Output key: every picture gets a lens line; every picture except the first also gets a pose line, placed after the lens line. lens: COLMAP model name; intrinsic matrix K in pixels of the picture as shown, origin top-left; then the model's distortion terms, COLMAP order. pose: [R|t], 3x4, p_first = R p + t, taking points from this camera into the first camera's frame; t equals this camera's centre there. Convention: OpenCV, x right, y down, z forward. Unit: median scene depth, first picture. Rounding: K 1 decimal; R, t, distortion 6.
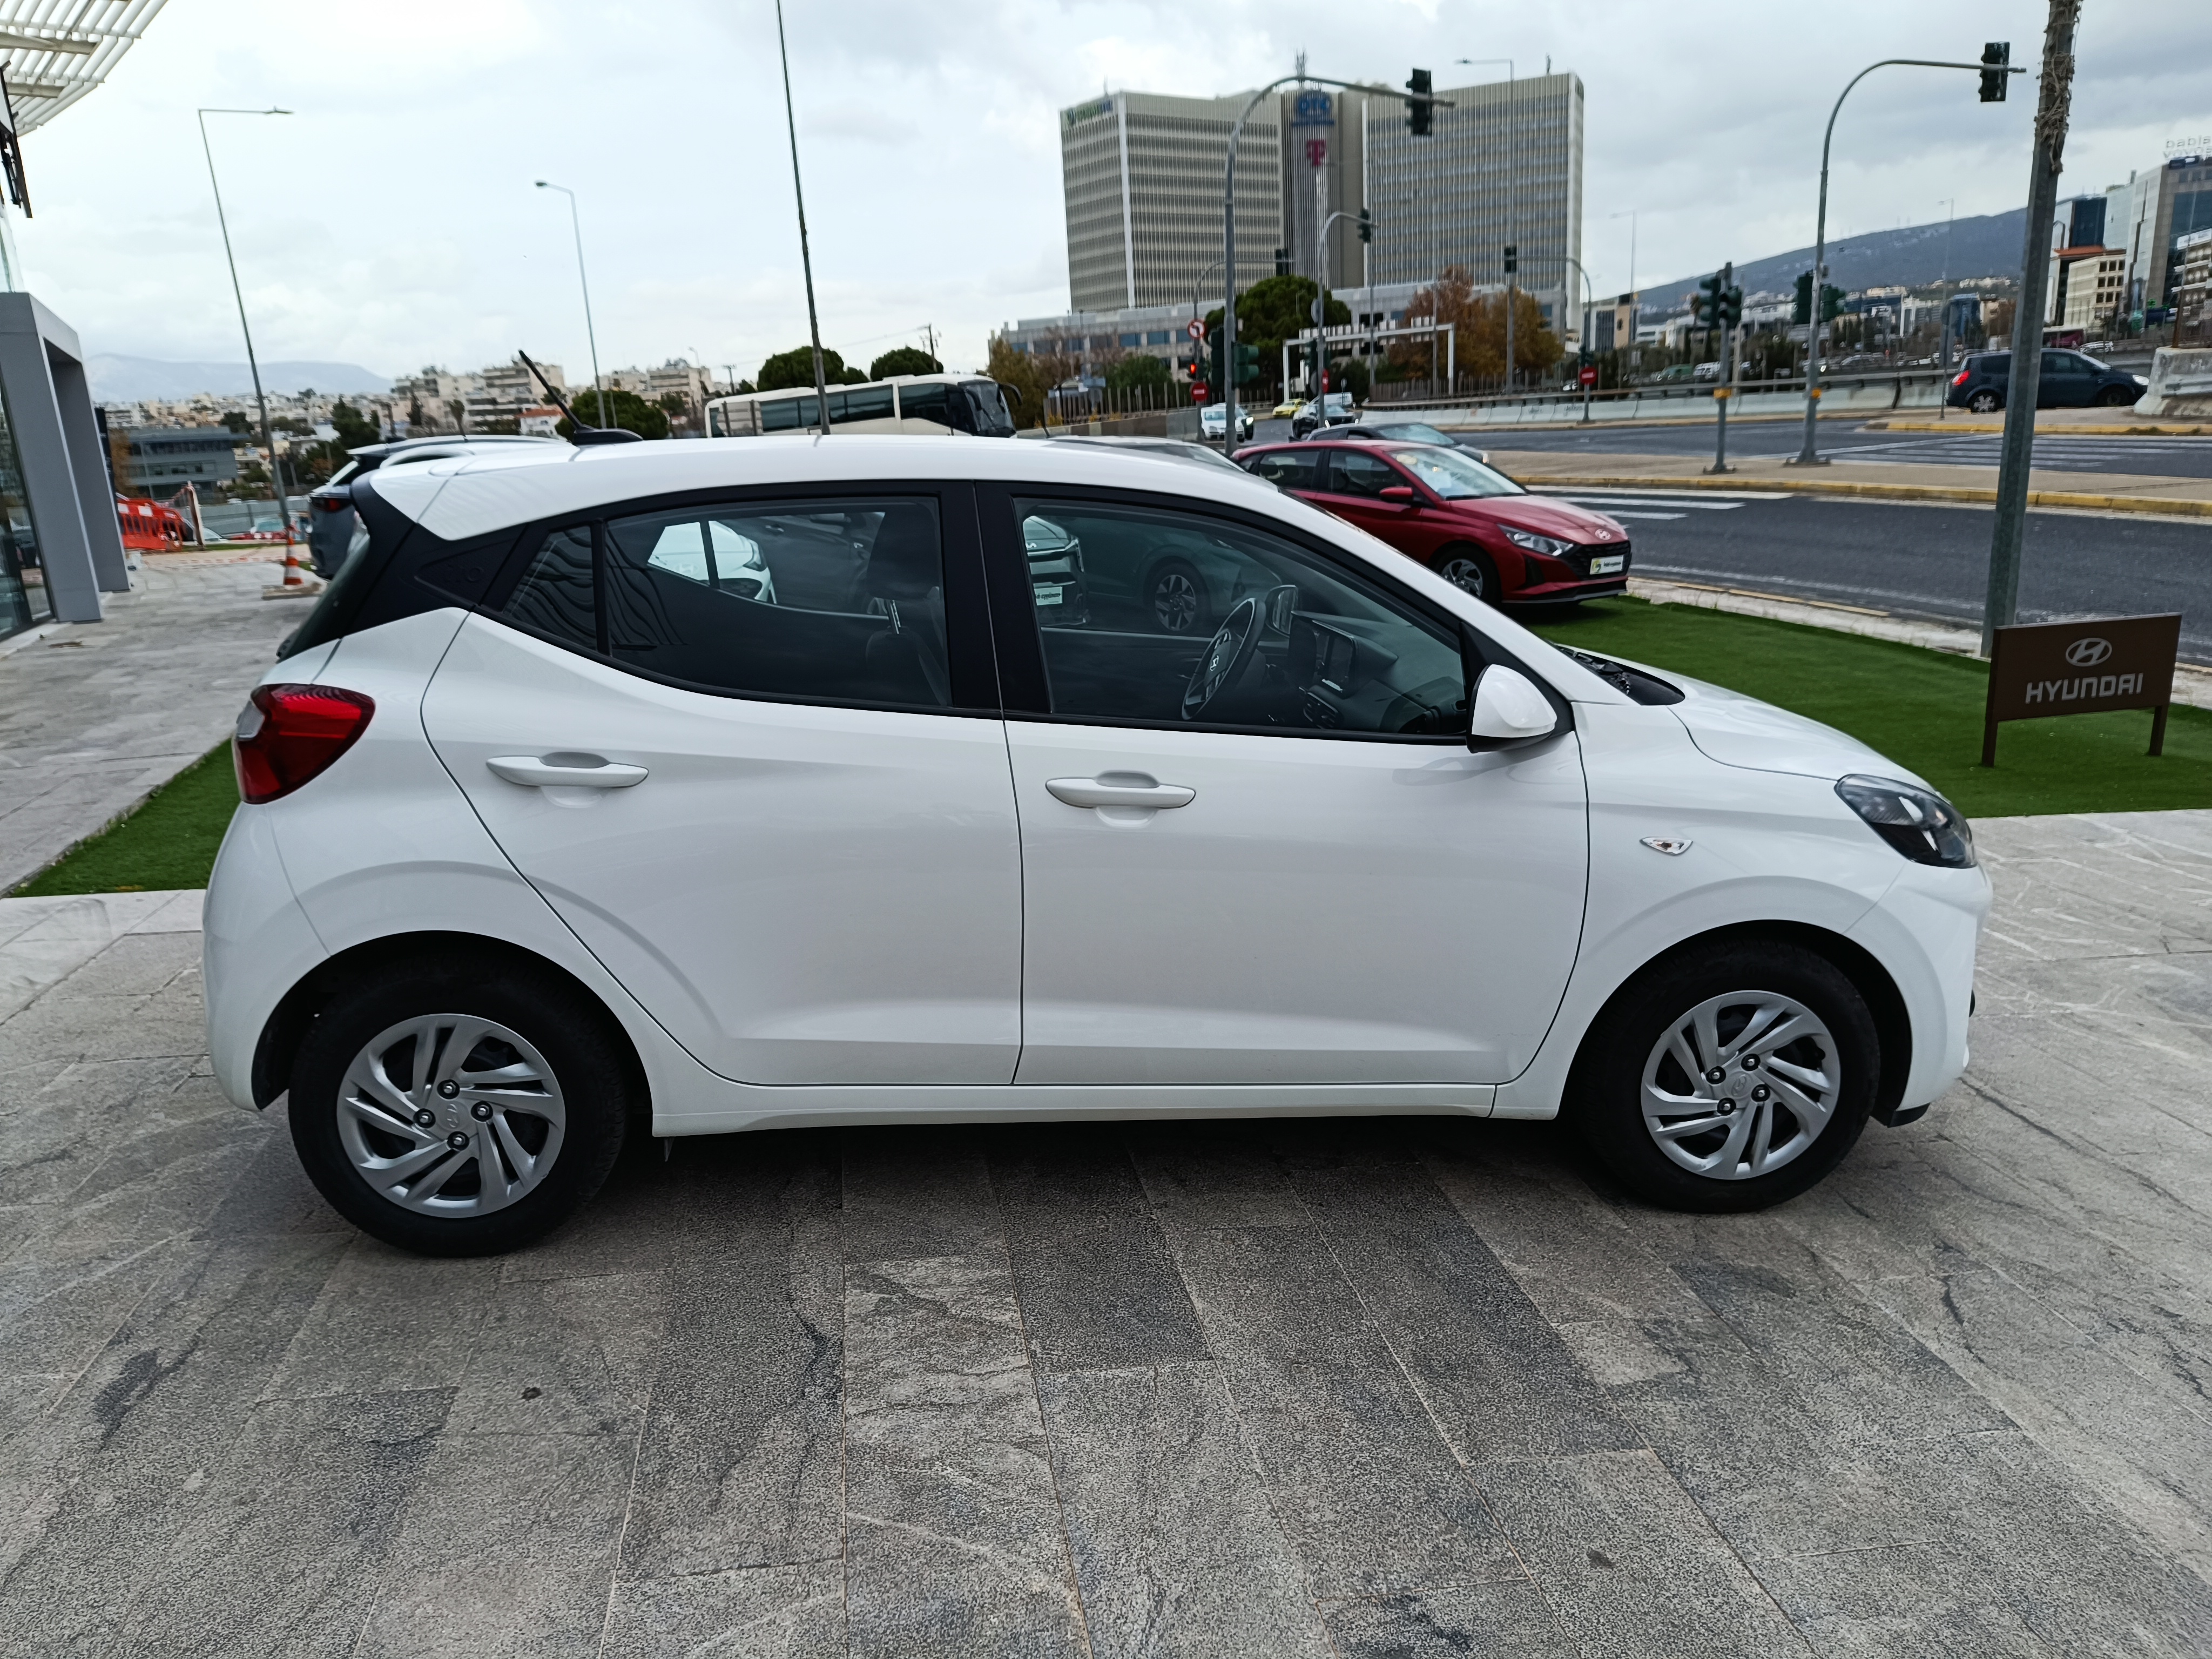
lens RADIAL K [[1527.8, 0, 1074.7], [0, 1527.8, 838.1], [0, 0, 1]] dist [0.026487, -0.031854]
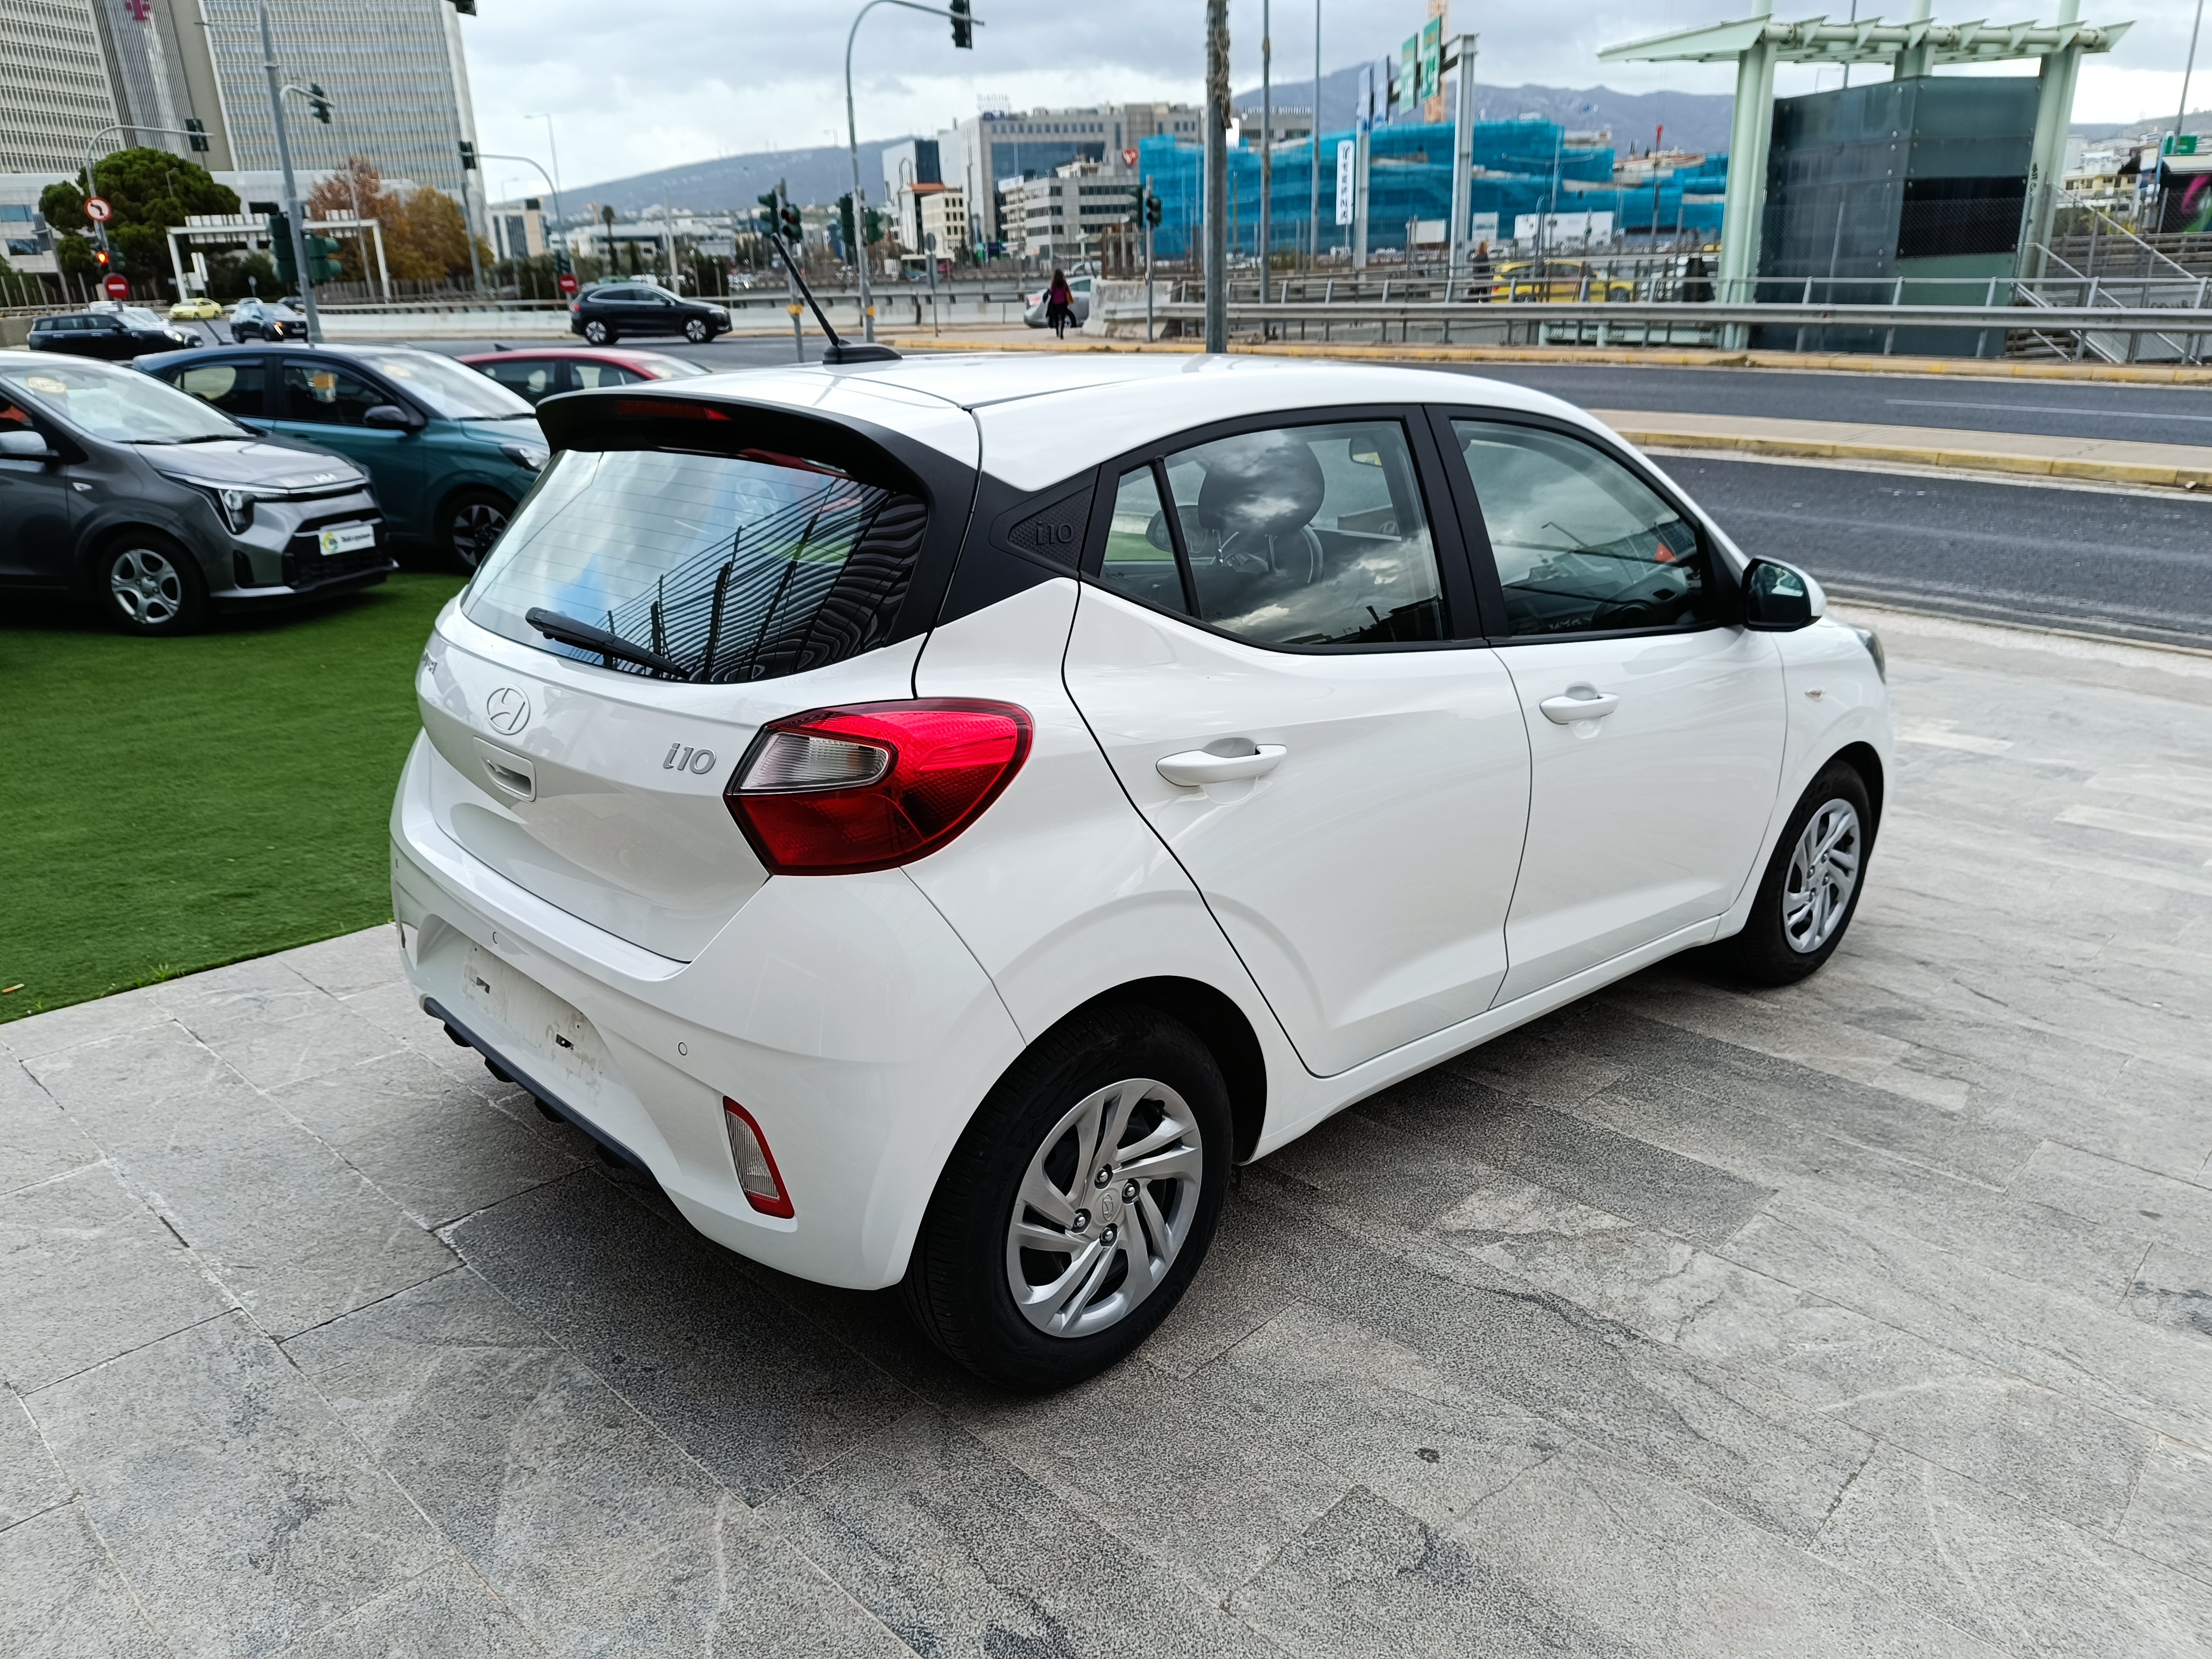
lens RADIAL K [[1547.4, 0, 1091.8], [0, 1547.4, 820.2], [0, 0, 1]] dist [0.004306, -0.000342]
pose [[0.792056, -0.169171, 0.586540, -0.836422], [0.145186, 0.985468, 0.088174, -0.090463], [-0.592932, 0.015319, 0.805107, 0.339858]]
